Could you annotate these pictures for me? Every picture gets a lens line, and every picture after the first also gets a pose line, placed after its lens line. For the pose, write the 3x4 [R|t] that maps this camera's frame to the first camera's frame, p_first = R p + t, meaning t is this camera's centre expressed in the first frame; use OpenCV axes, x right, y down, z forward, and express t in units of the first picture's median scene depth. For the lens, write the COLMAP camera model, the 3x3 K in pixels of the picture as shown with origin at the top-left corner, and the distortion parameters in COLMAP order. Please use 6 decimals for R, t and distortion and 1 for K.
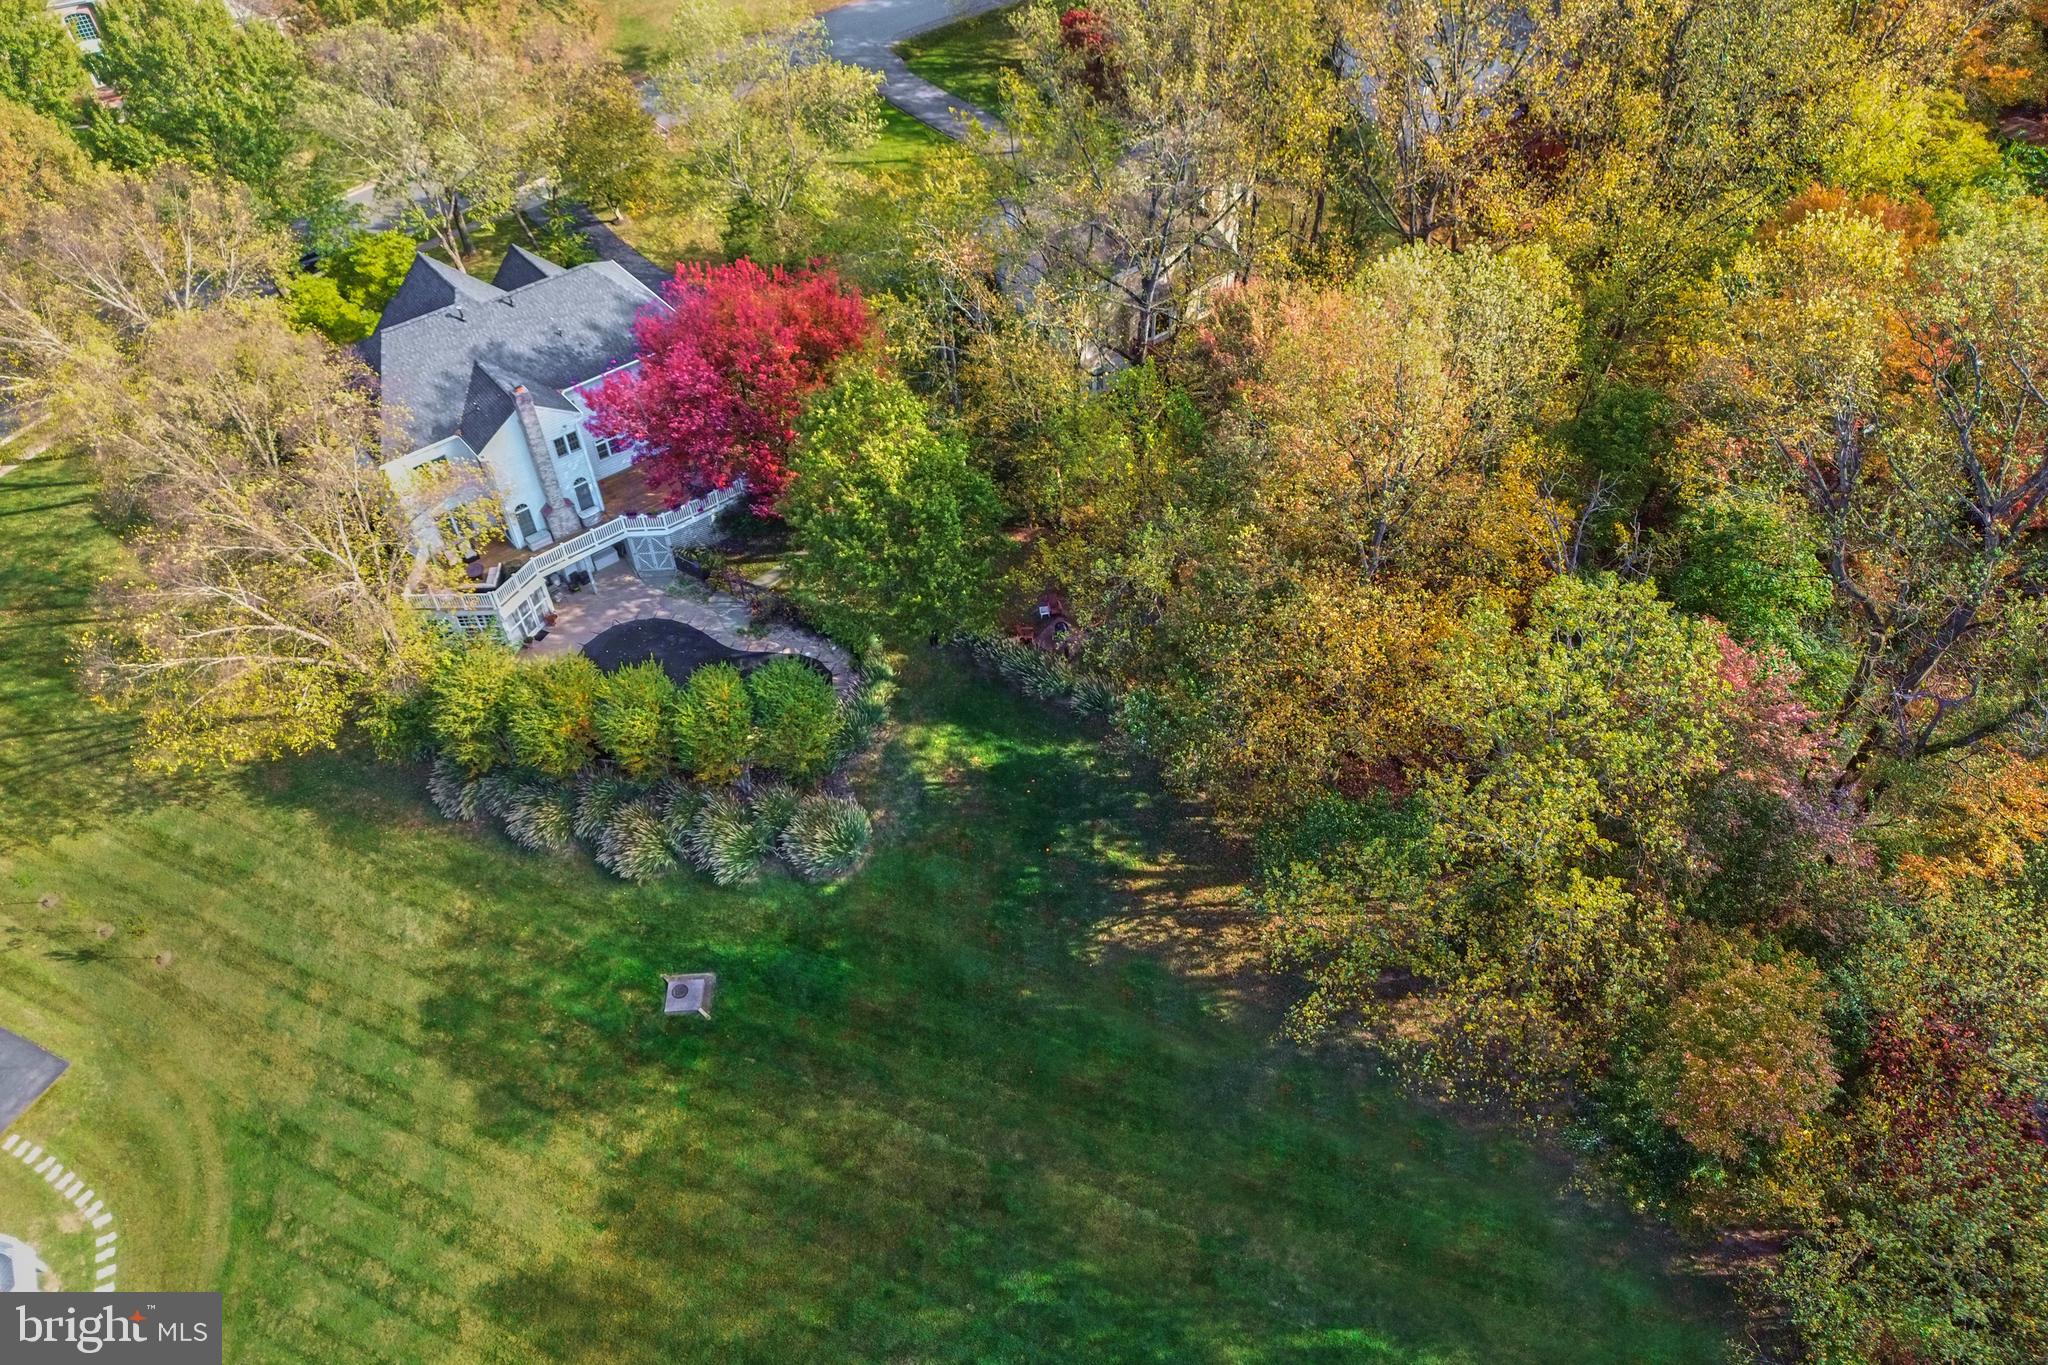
lens RADIAL K [[1443.0, 0, 1027.9], [0, 1443.0, 690.5], [0, 0, 1]] dist [0.068220, -0.053296]
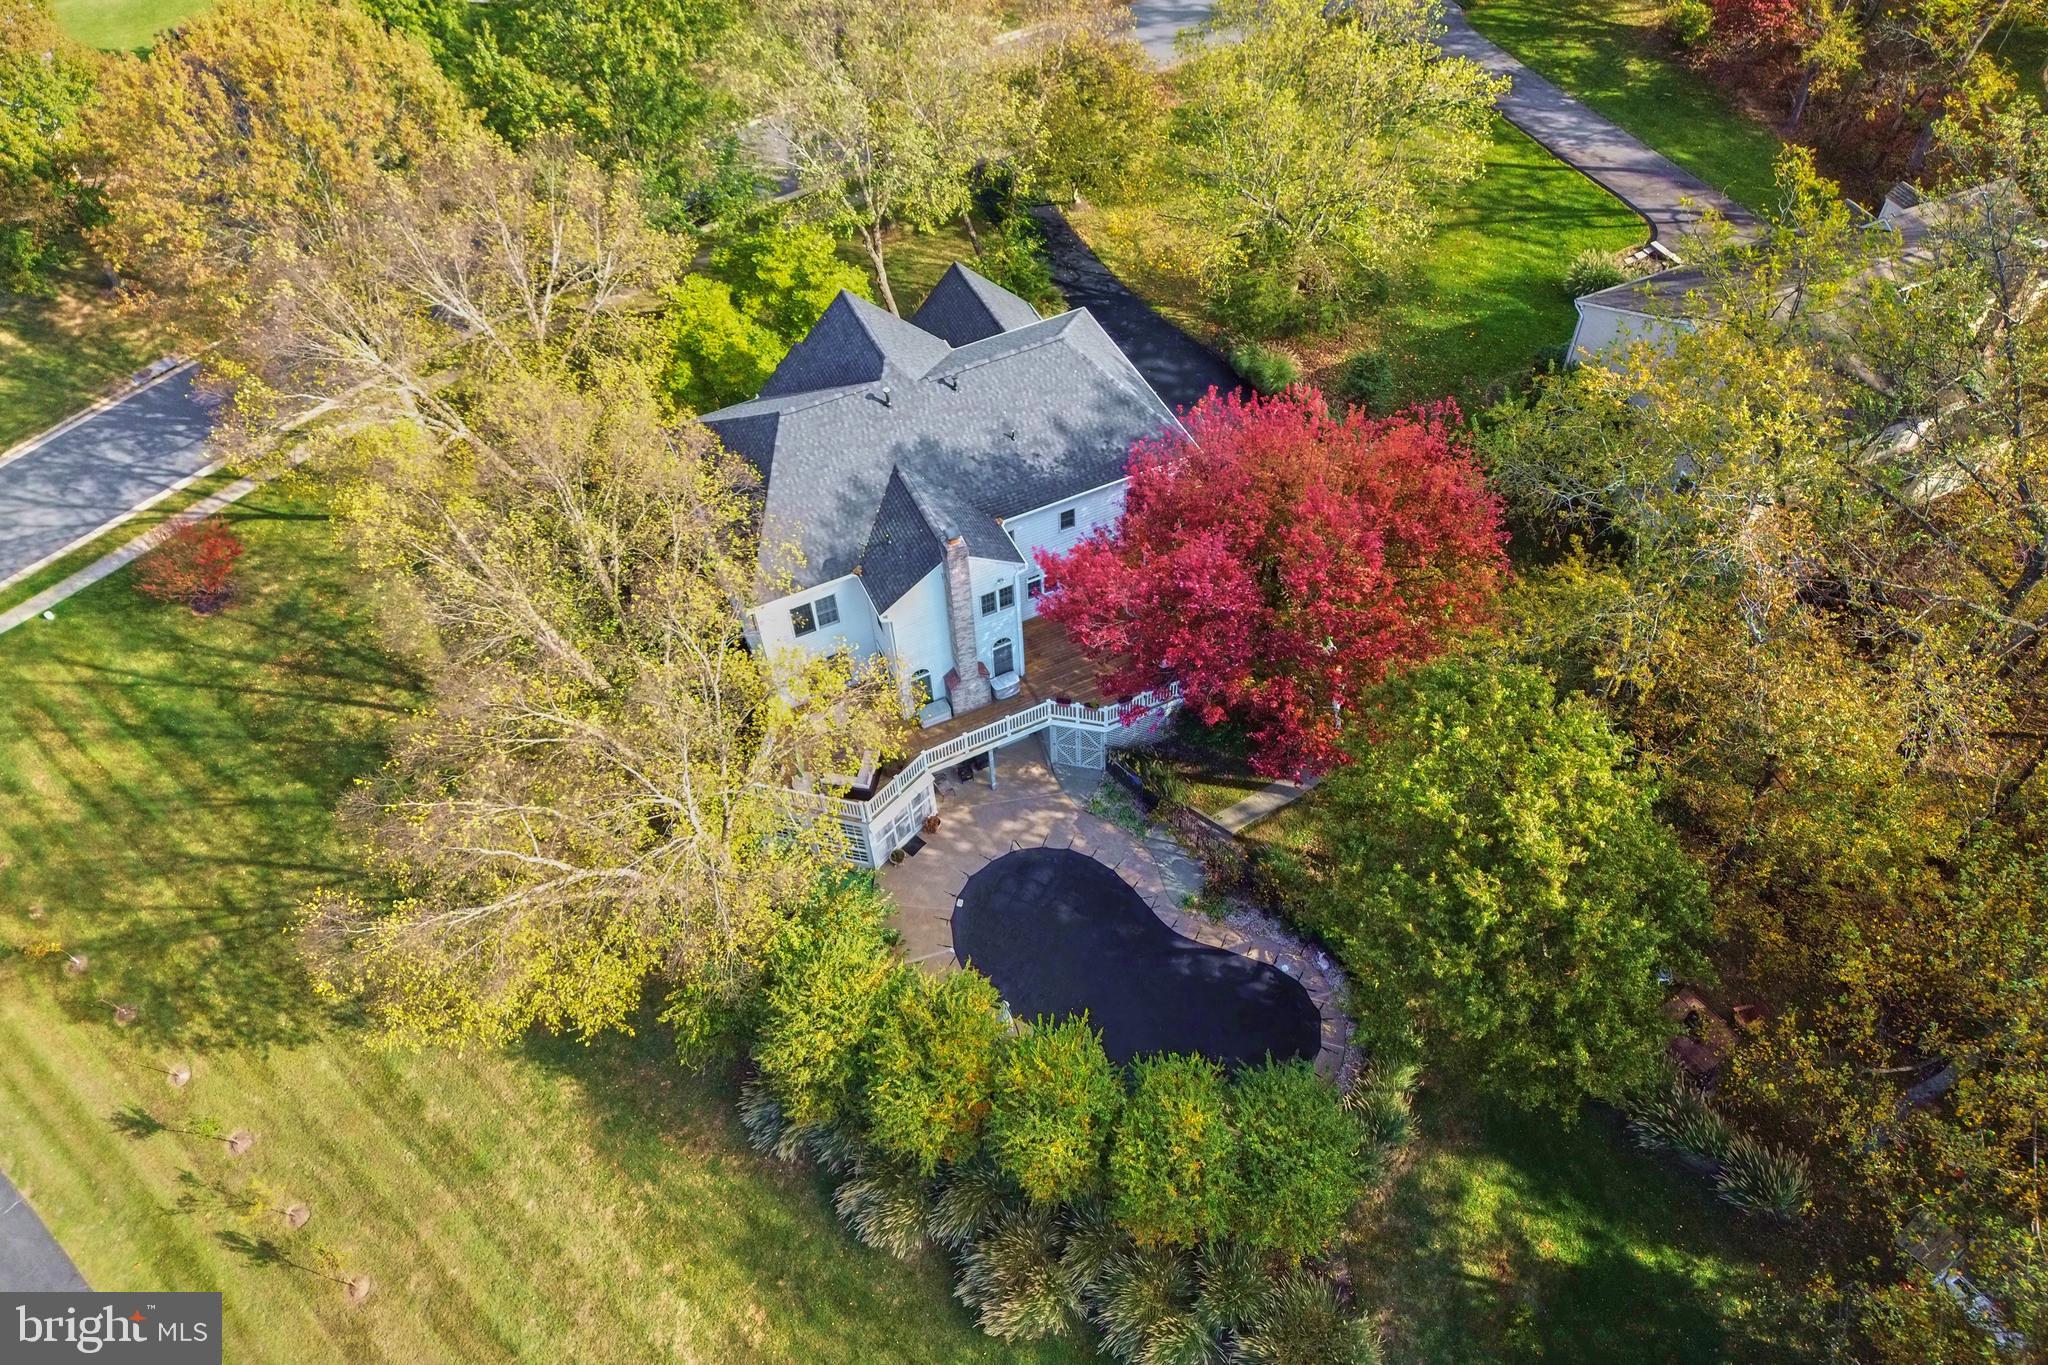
lens RADIAL K [[1443.0, 0, 1025.1], [0, 1443.0, 602.5], [0, 0, 1]] dist [0.068220, -0.053296]
pose [[0.967749, 0.180582, -0.175647, -0.181889], [-0.172518, 0.983160, 0.060275, -0.213341], [0.183574, -0.028029, 0.982606, 0.318493]]
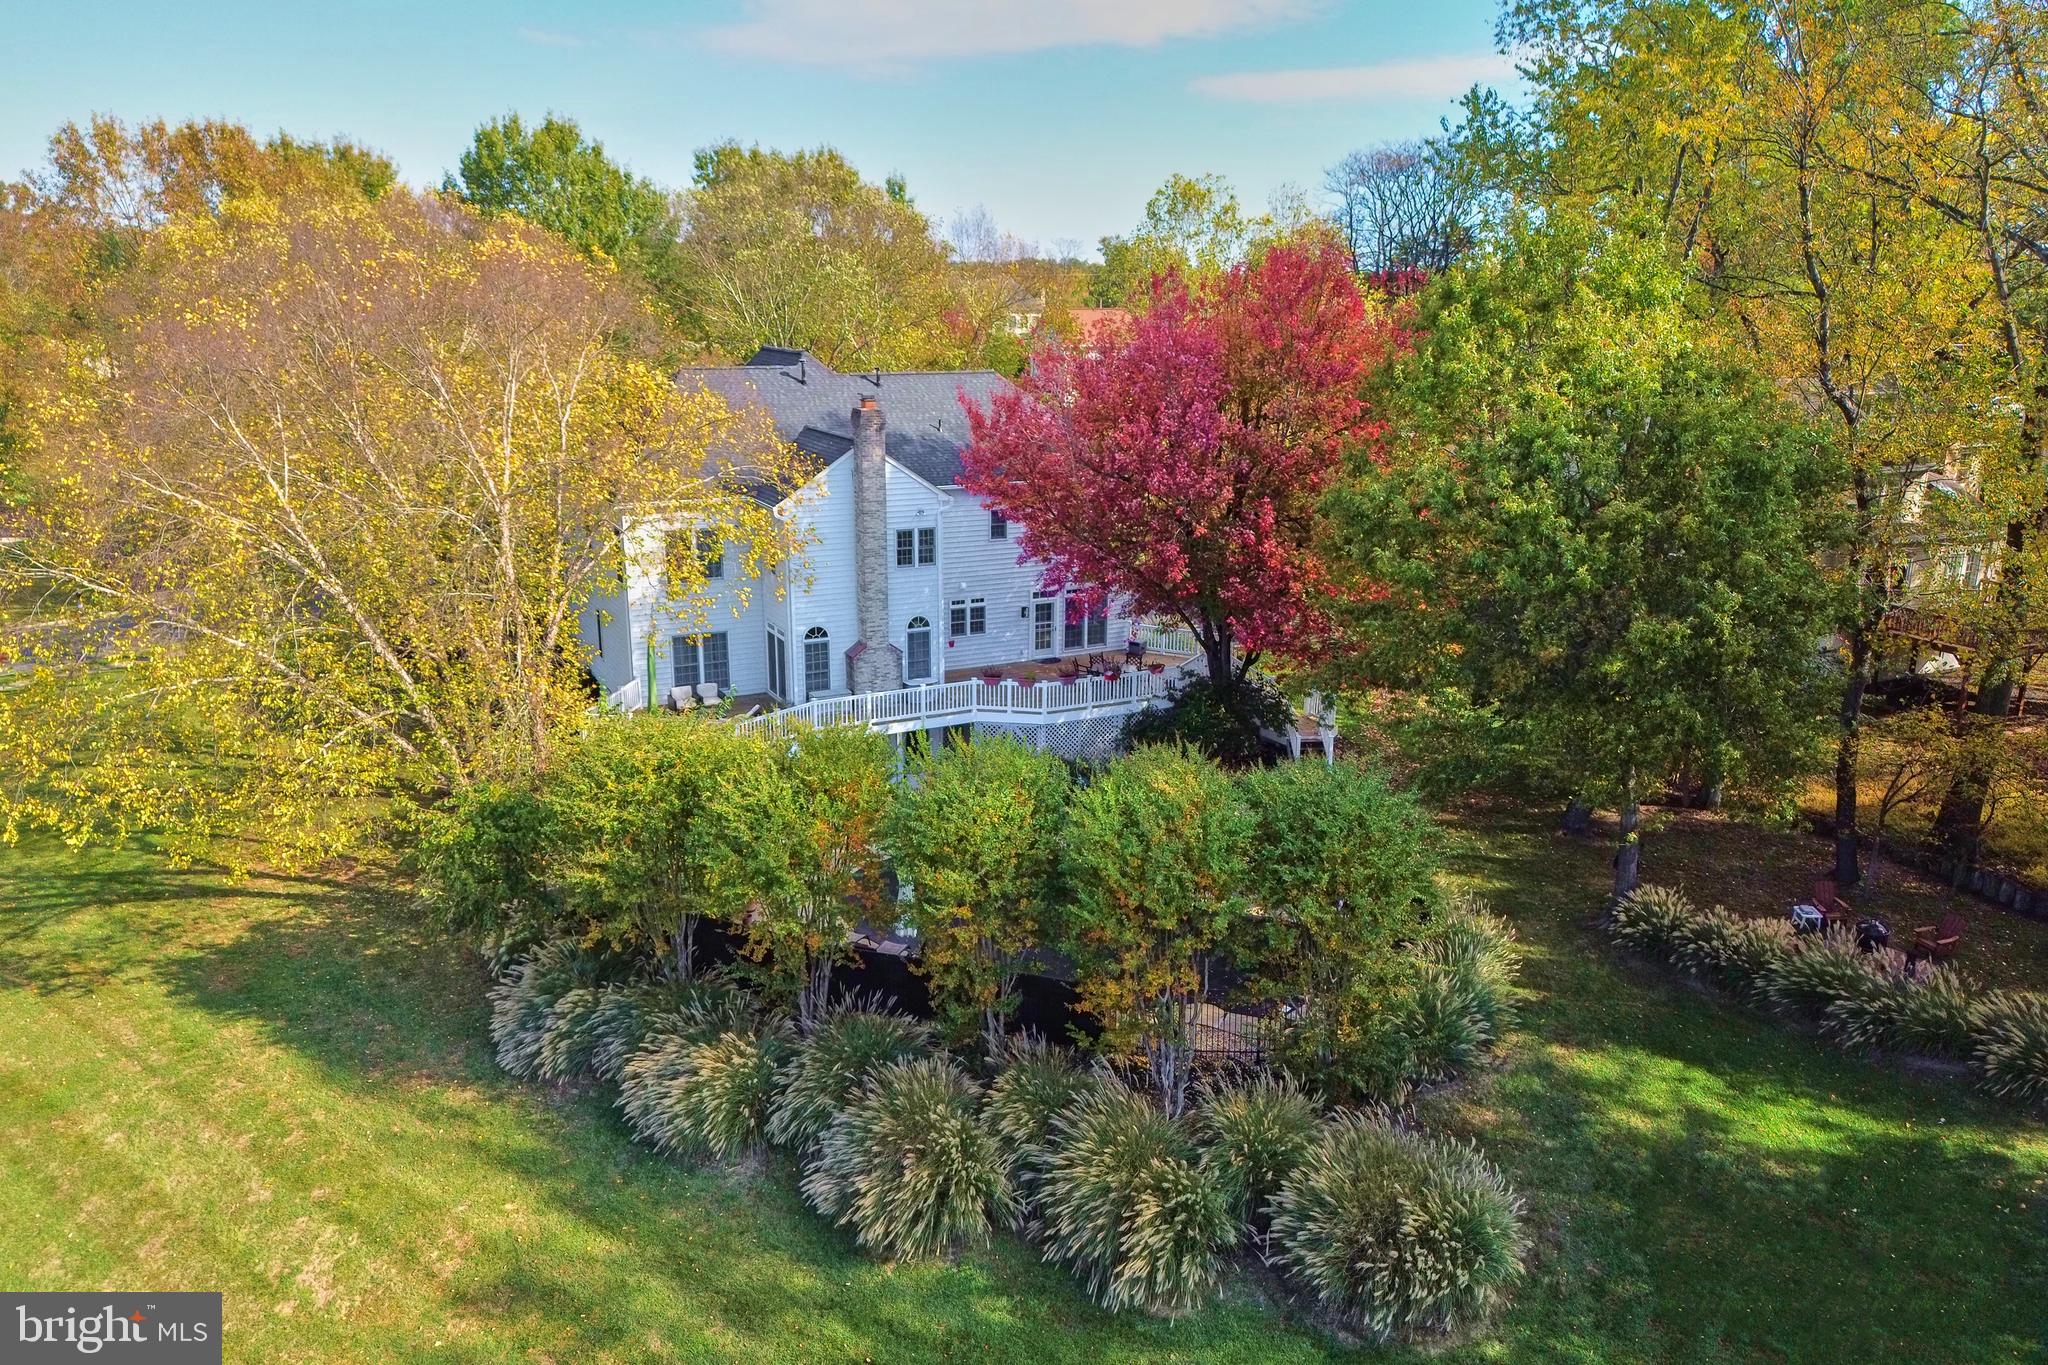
lens RADIAL K [[1443.0, 0, 1023.0], [0, 1443.0, 690.8], [0, 0, 1]] dist [0.068220, -0.053296]
pose [[0.976299, 0.083709, -0.199582, -0.151117], [-0.173428, 0.854259, -0.490066, 0.165107], [0.129472, 0.513064, 0.848530, 0.534466]]
